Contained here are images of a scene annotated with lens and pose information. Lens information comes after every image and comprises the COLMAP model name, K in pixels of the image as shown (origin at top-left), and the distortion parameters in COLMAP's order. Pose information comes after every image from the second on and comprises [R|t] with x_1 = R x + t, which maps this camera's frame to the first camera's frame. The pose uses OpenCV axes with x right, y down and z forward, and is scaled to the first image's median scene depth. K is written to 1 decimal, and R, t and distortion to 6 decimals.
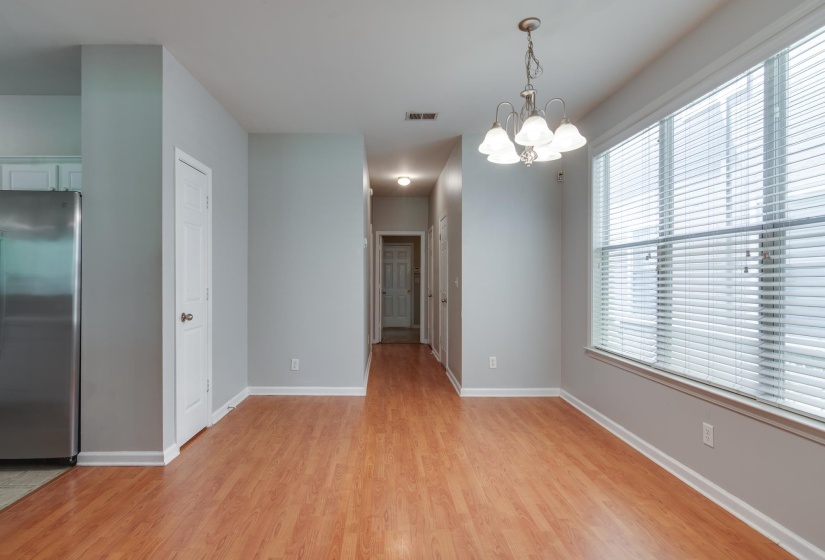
lens RADIAL K [[409.4, 0, 411.0], [0, 409.4, 279.7], [0, 0, 1]] dist [0.001799, -0.000187]
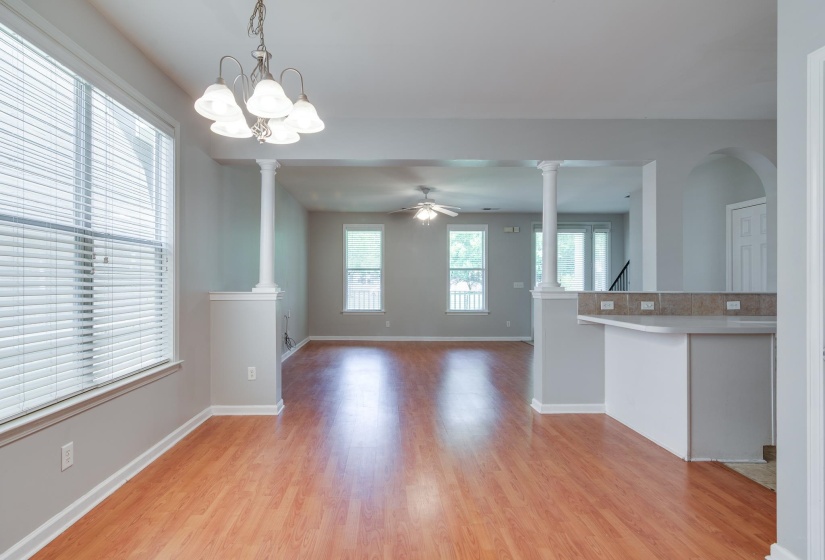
lens RADIAL K [[409.4, 0, 403.4], [0, 409.4, 276.4], [0, 0, 1]] dist [0.001799, -0.000187]
pose [[-0.999780, -0.004636, 0.020461, -0.015340], [-0.004914, 0.999896, -0.013546, -0.000050], [-0.020396, -0.013644, -0.999699, 1.944863]]
